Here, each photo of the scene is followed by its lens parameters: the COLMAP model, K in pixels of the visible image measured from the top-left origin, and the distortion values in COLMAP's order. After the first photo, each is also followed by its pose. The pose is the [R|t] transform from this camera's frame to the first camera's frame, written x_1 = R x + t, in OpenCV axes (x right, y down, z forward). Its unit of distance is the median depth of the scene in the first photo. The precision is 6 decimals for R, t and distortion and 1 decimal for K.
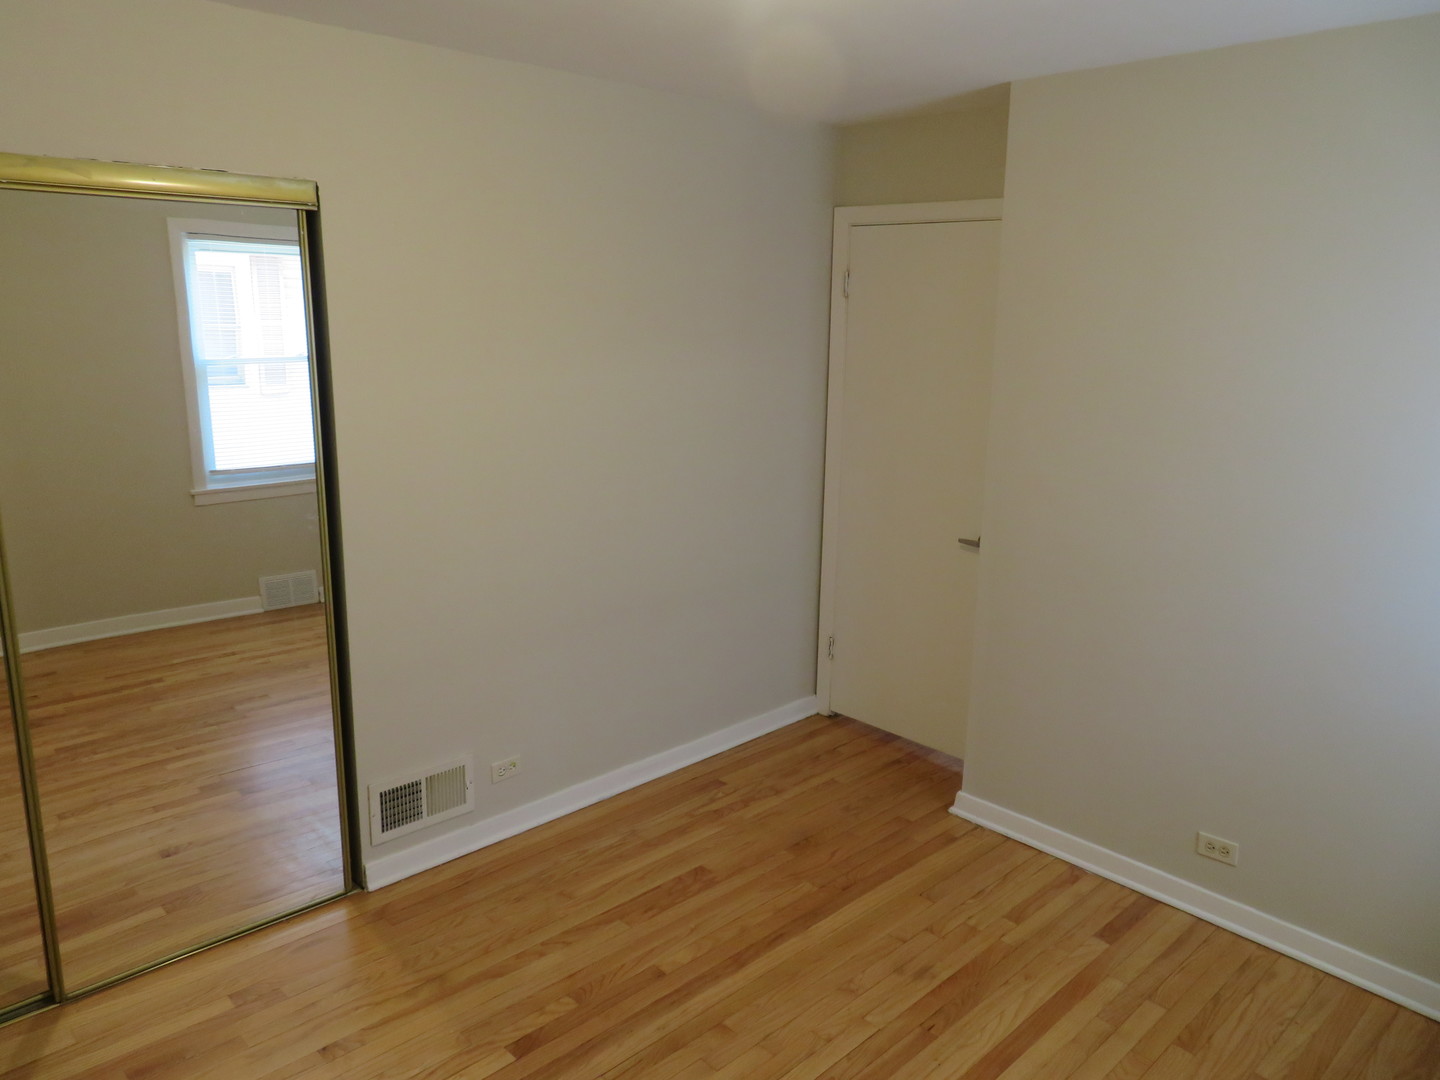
lens RADIAL K [[1027.8, 0, 723.4], [0, 1027.8, 541.1], [0, 0, 1]] dist [-0.017498, 0.022272]
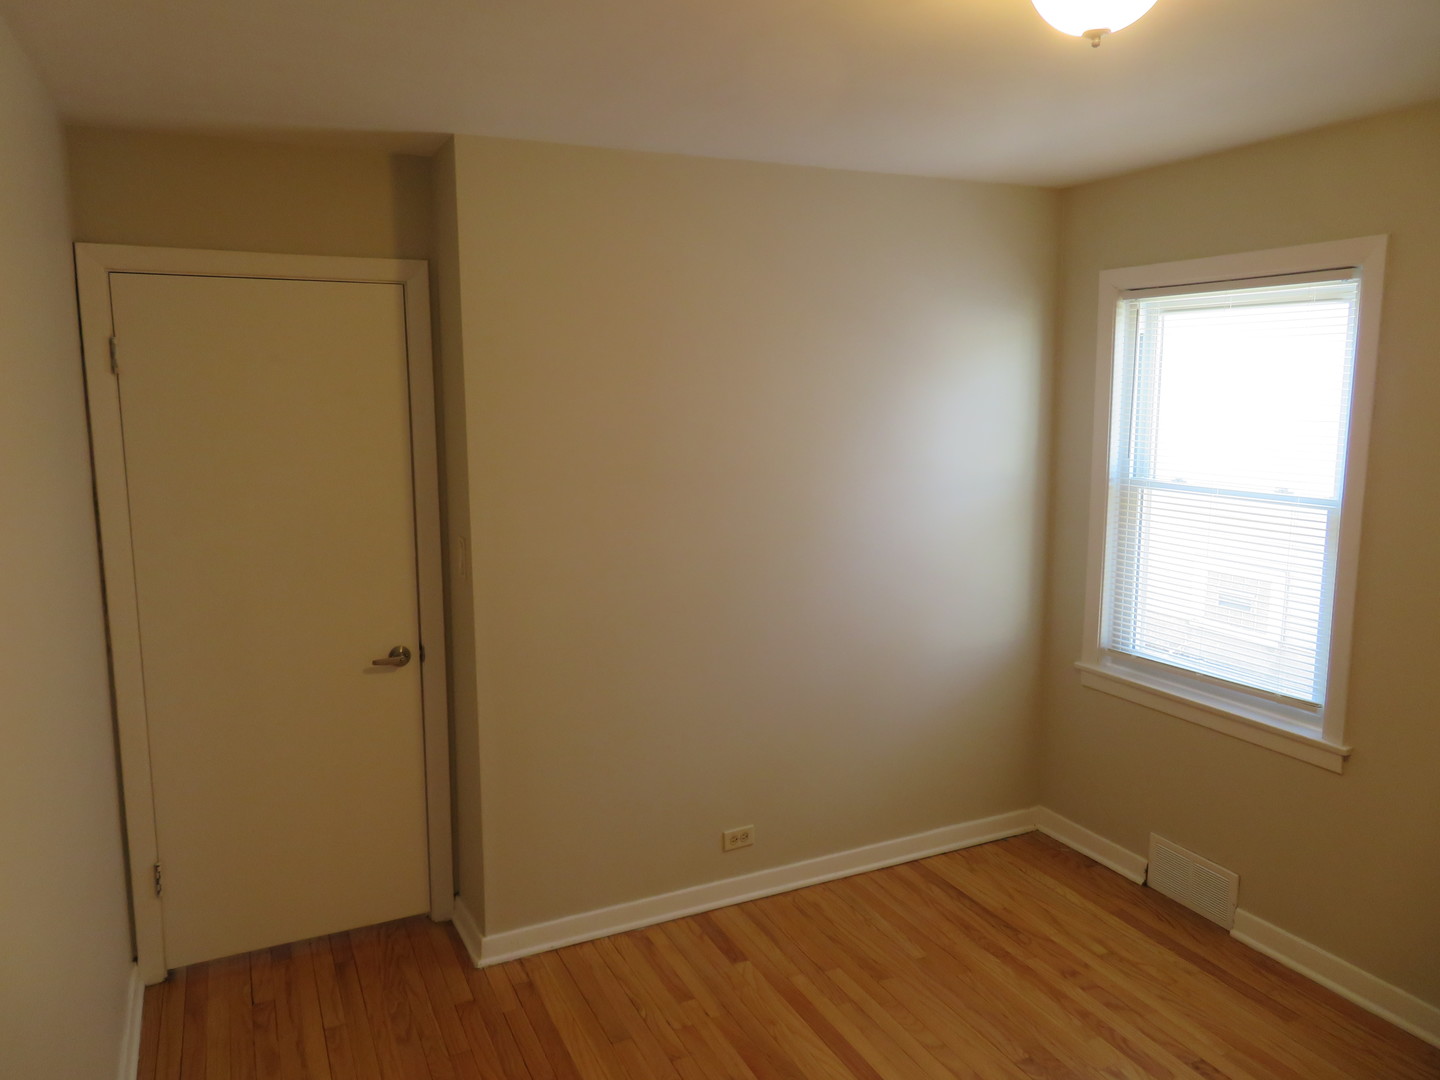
lens RADIAL K [[1027.8, 0, 722.7], [0, 1027.8, 532.2], [0, 0, 1]] dist [-0.017498, 0.022272]
pose [[0.306347, -0.156051, 0.939042, -0.523284], [0.223789, 0.970630, 0.088293, -0.132930], [-0.925240, 0.183099, 0.332272, 0.528322]]
